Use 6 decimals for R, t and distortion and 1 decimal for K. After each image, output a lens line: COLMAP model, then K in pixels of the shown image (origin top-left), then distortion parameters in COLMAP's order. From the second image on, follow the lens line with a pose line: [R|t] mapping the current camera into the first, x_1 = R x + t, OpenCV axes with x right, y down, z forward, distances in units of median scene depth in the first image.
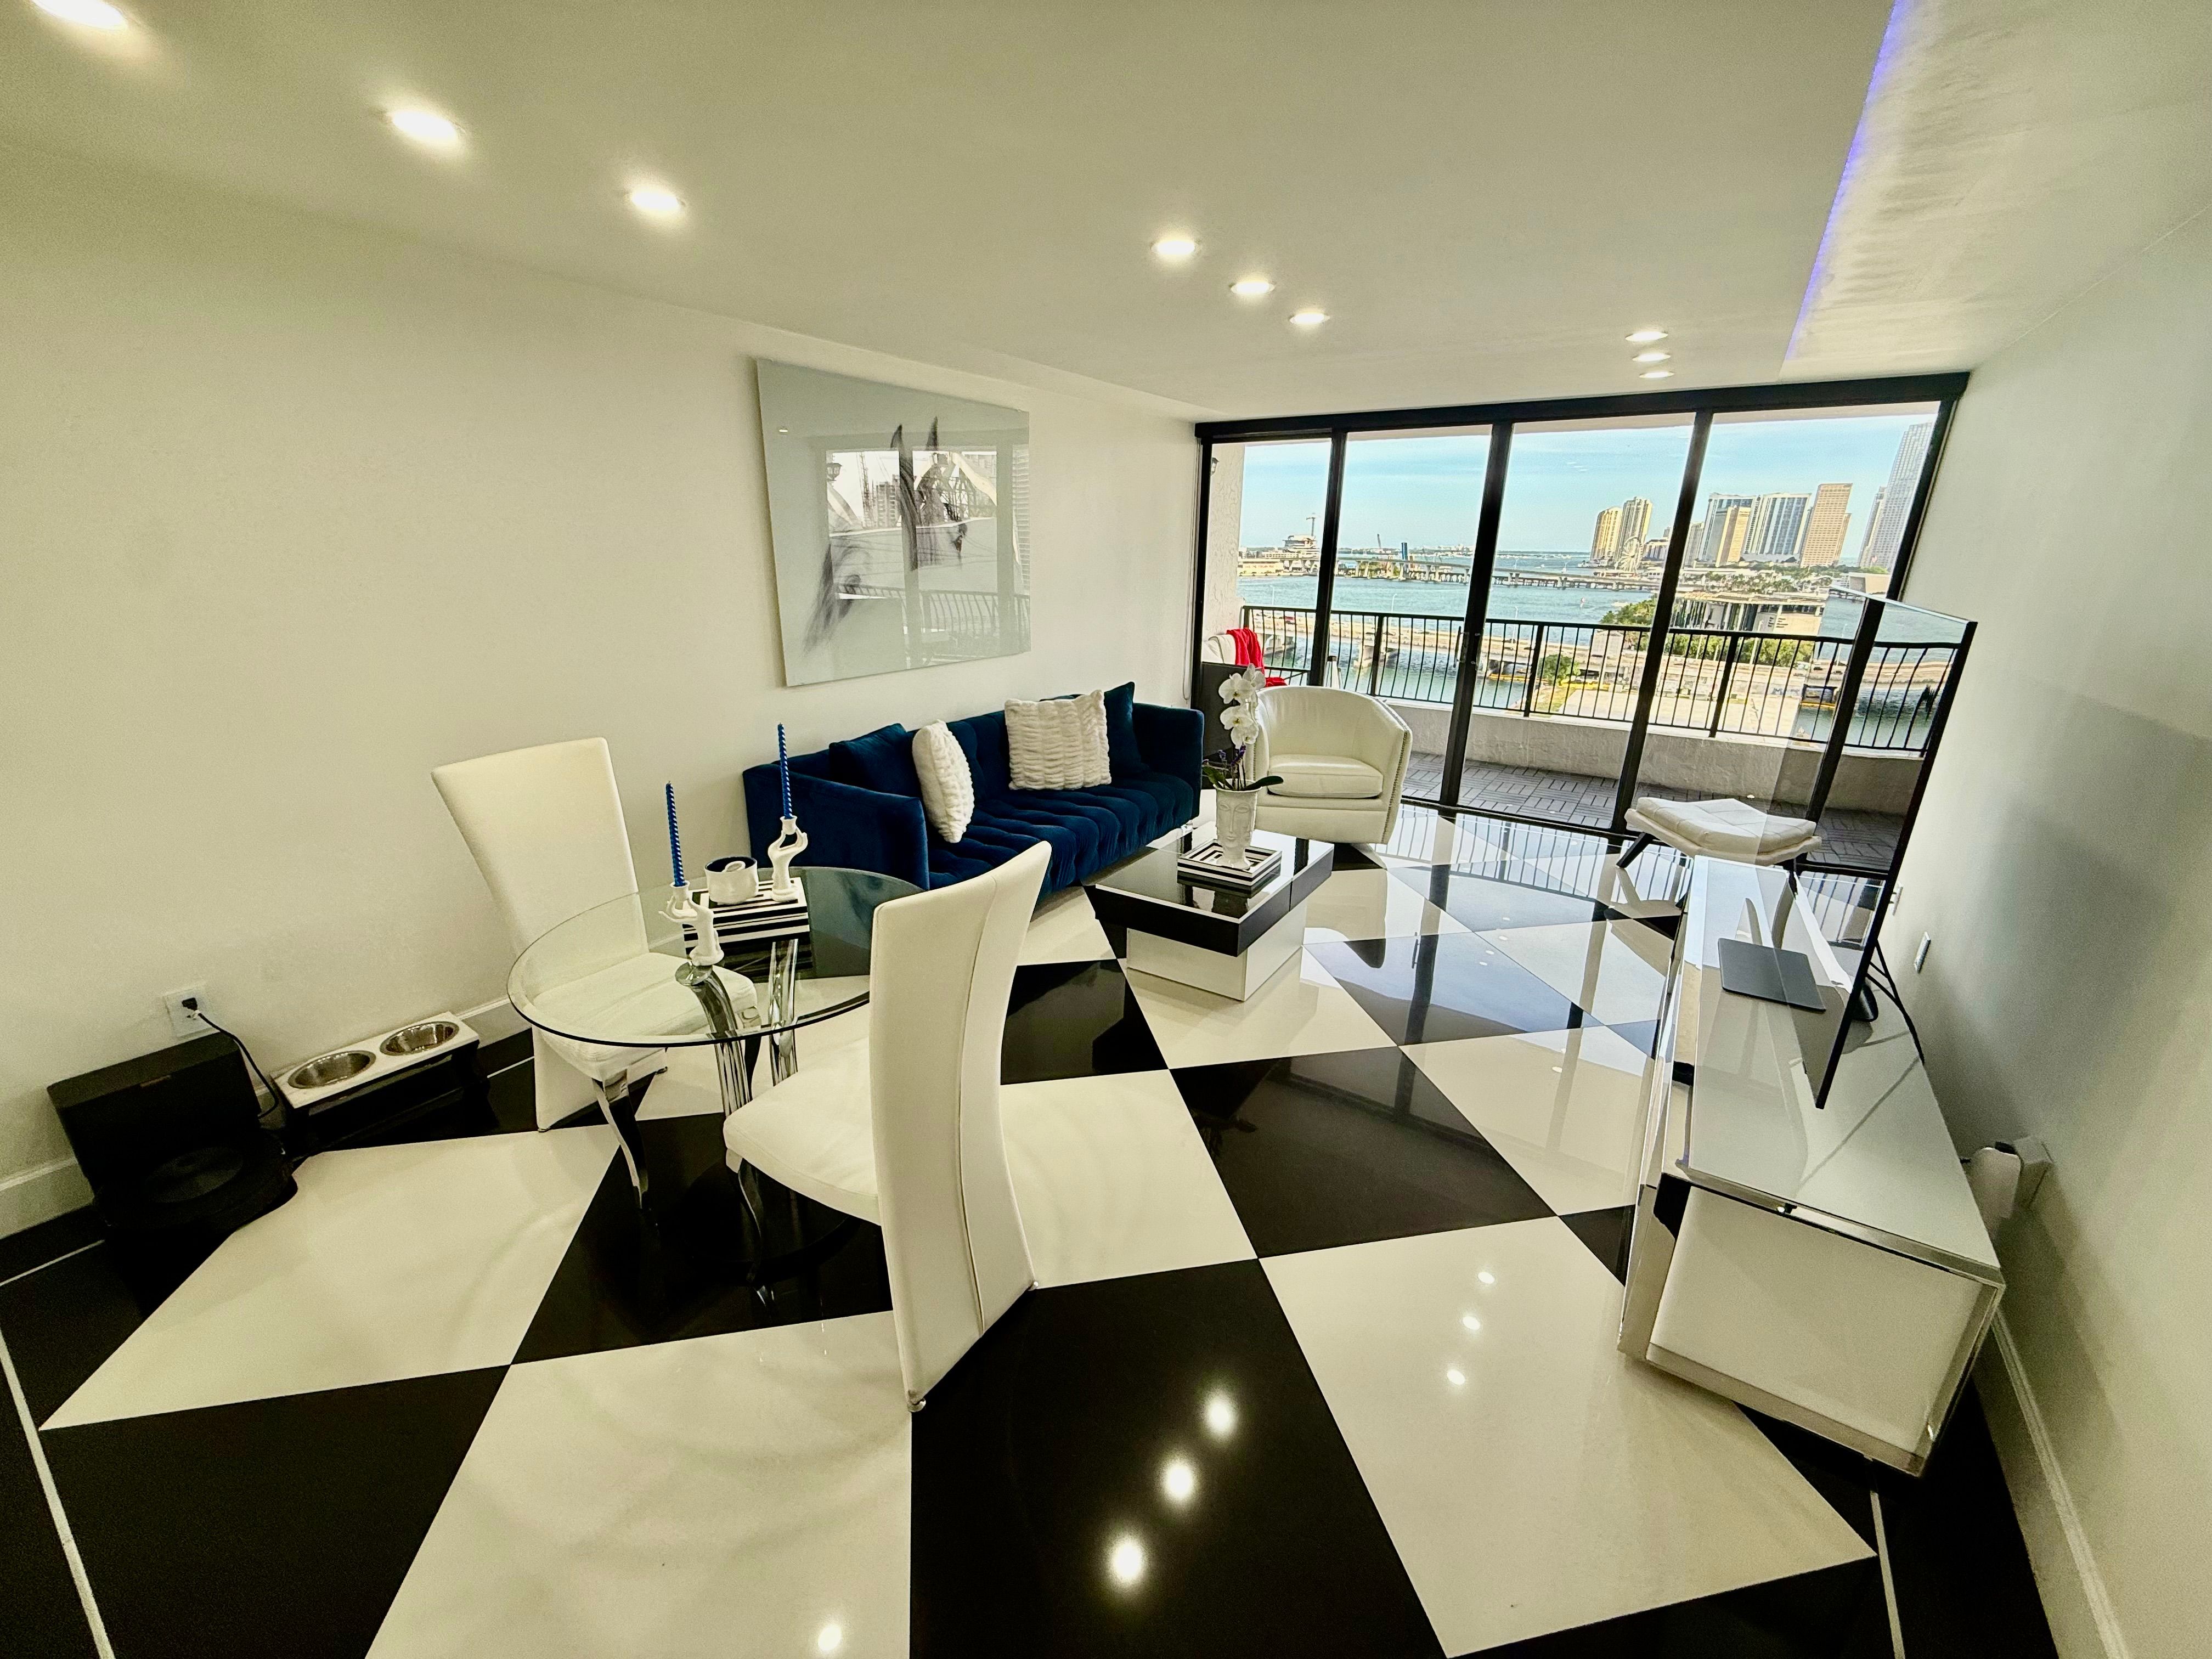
lens RADIAL K [[880.6, 0, 1097.7], [0, 880.6, 831.9], [0, 0, 1]] dist [0.000305, 0.000284]
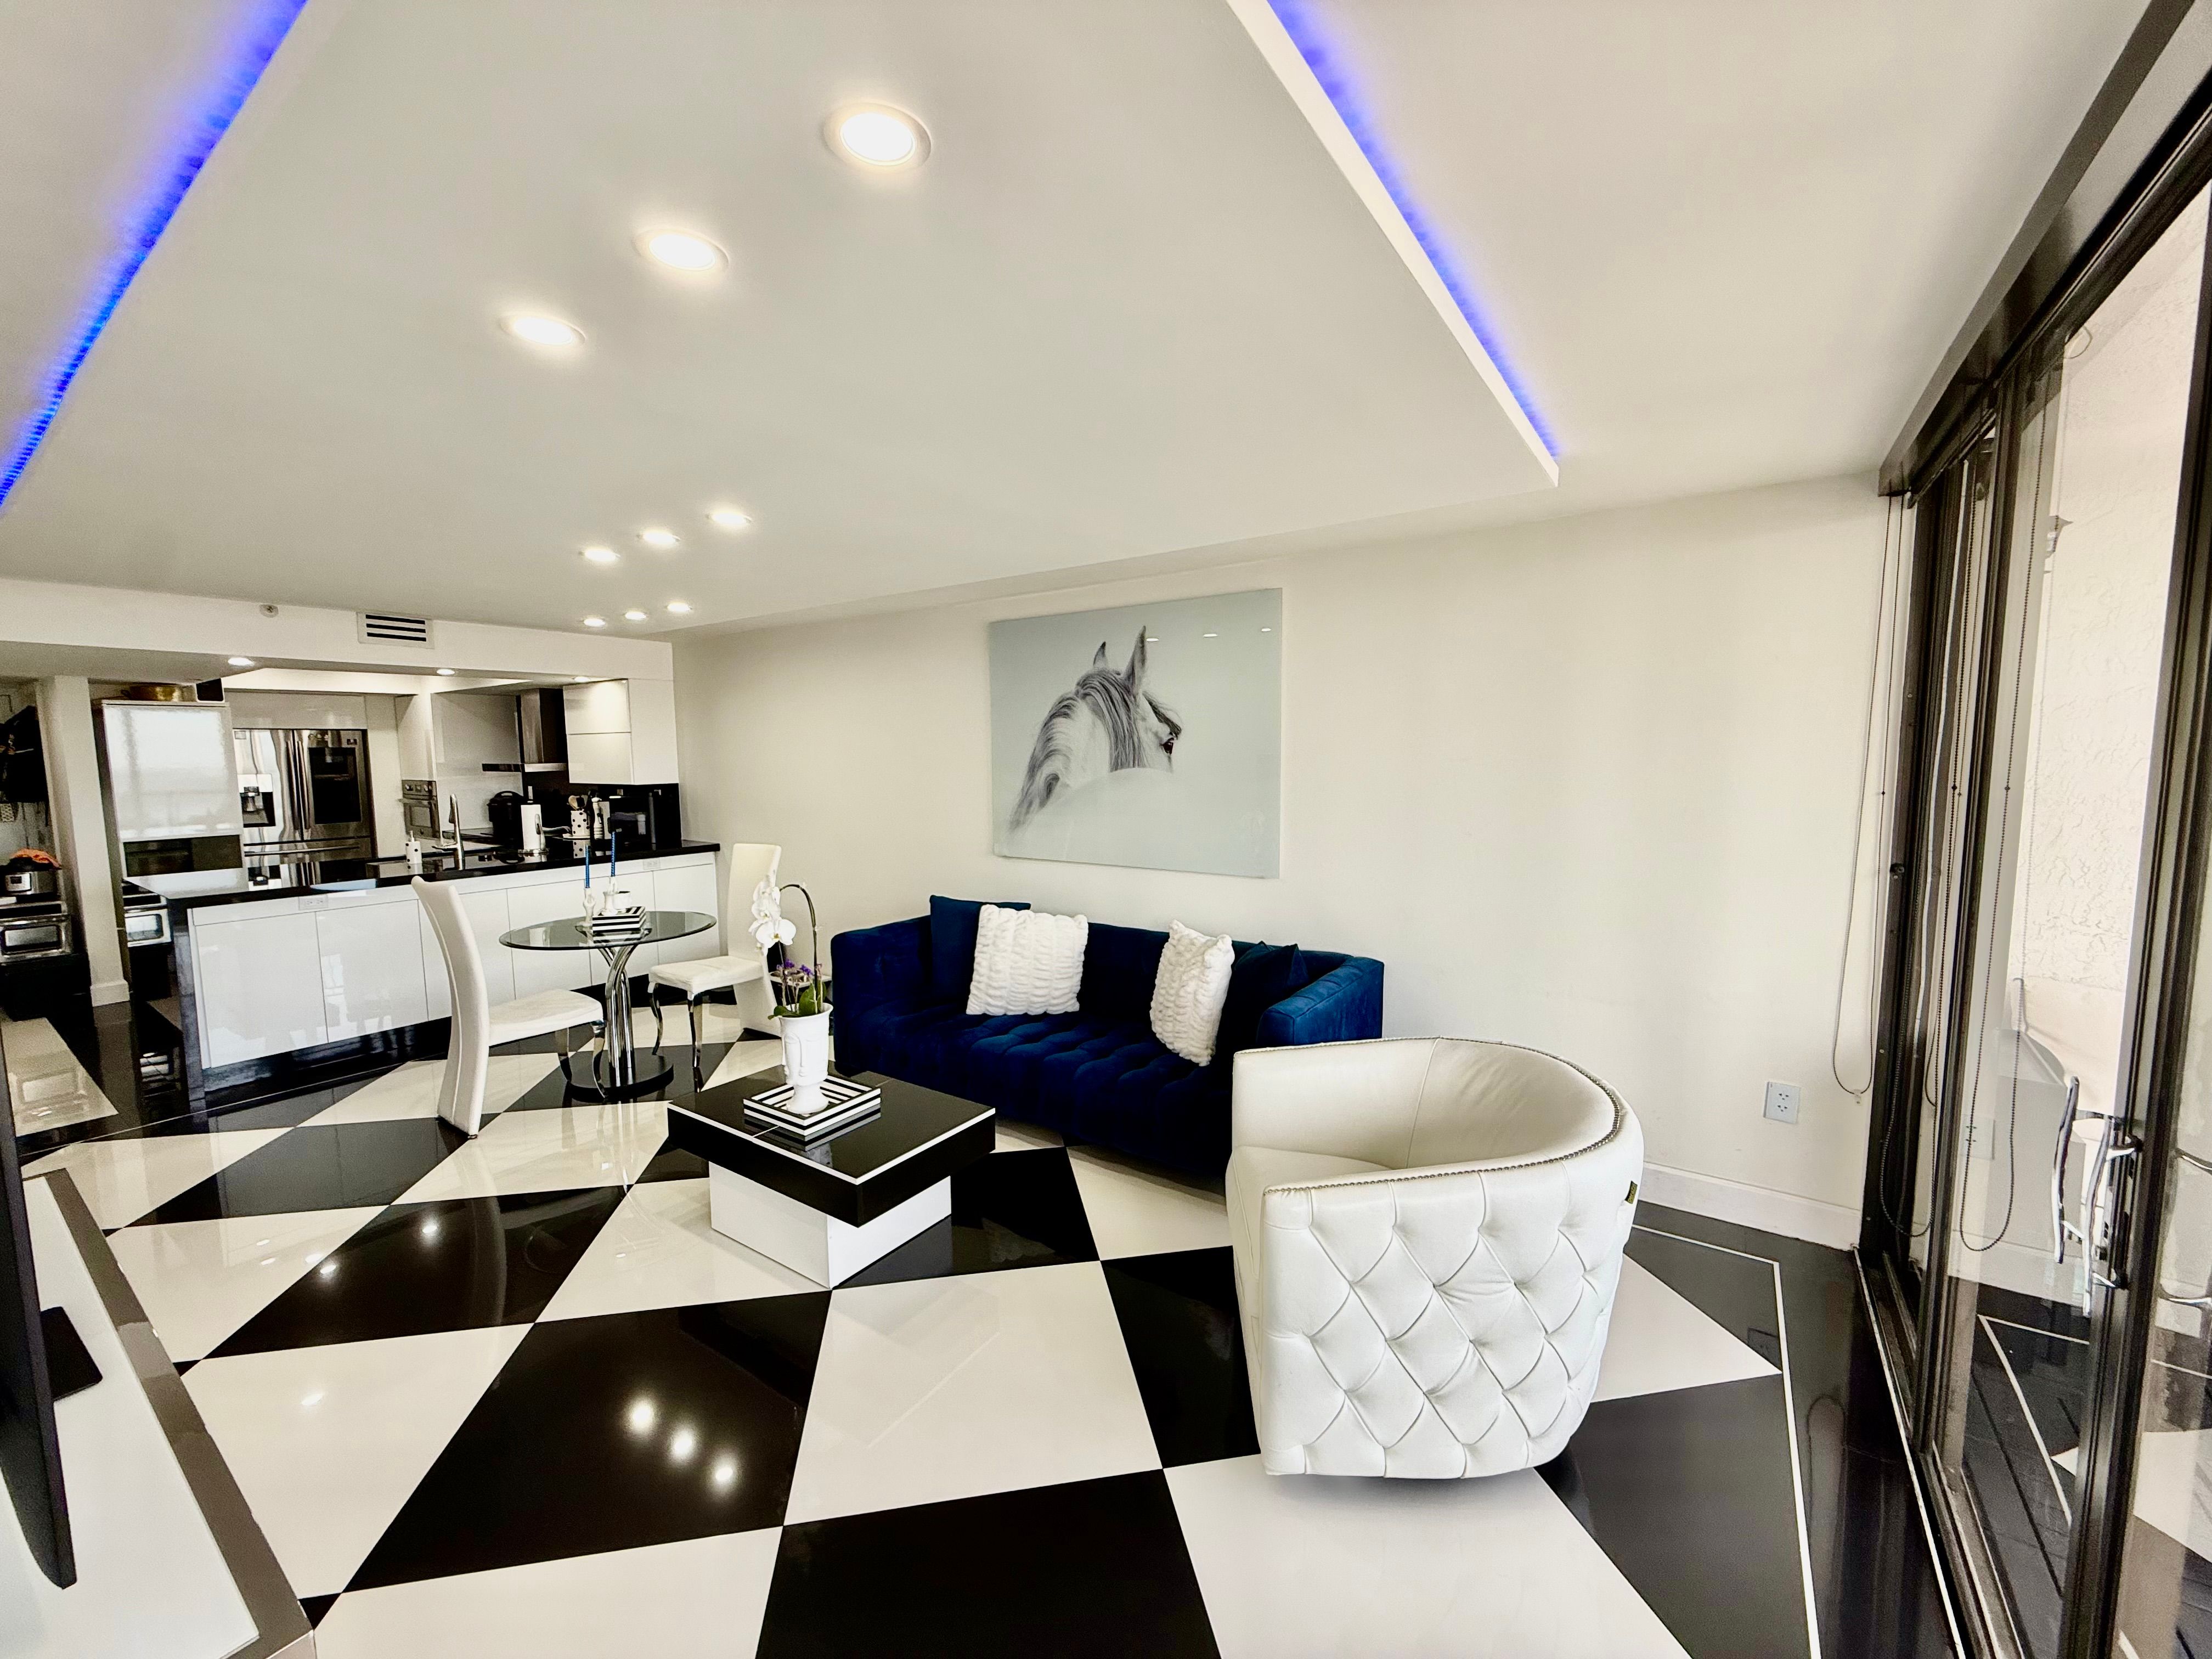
lens RADIAL K [[880.6, 0, 1096.5], [0, 880.6, 831.4], [0, 0, 1]] dist [0.000305, 0.000284]
pose [[-0.018267, 0.083654, -0.996327, 0.732068], [-0.303110, 0.949135, 0.085249, -0.279066], [0.952780, 0.303554, 0.008019, 0.886587]]
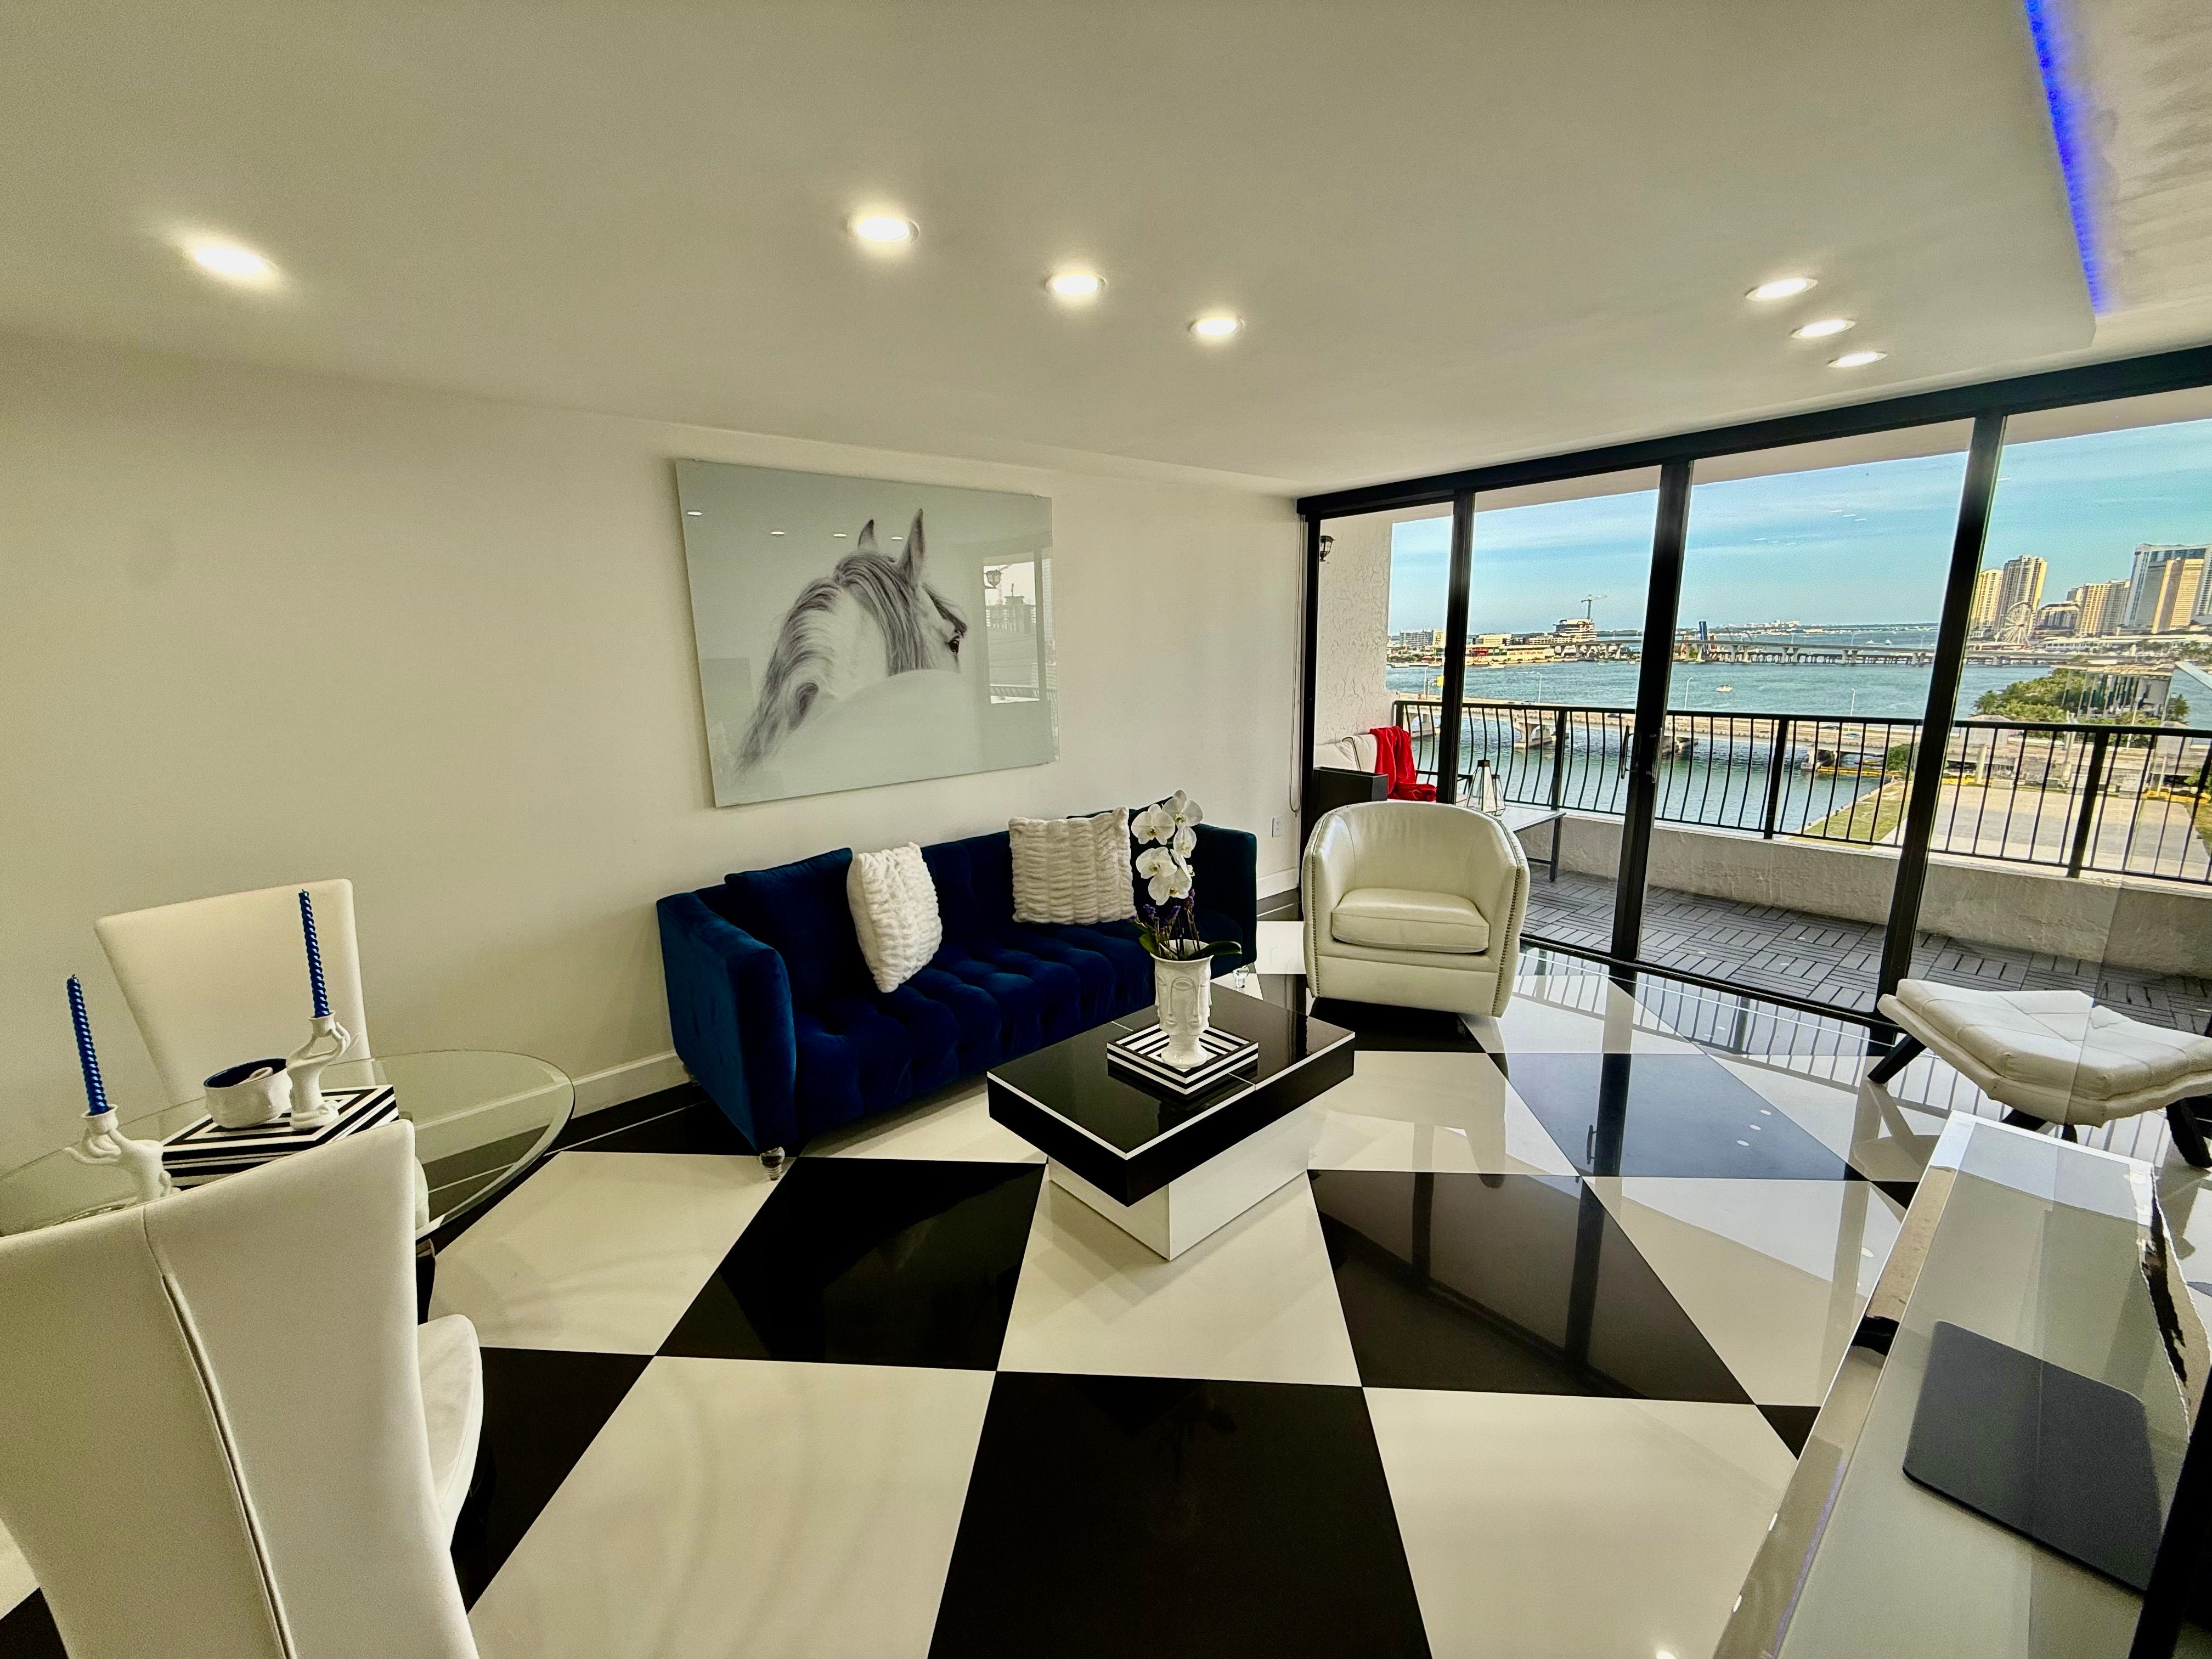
lens RADIAL K [[880.6, 0, 1098.7], [0, 880.6, 834.1], [0, 0, 1]] dist [0.000305, 0.000284]
pose [[0.963077, 0.020029, -0.268480, 0.210262], [-0.046966, 0.994436, -0.094289, -0.056476], [0.265098, 0.103417, 0.958659, 0.192871]]
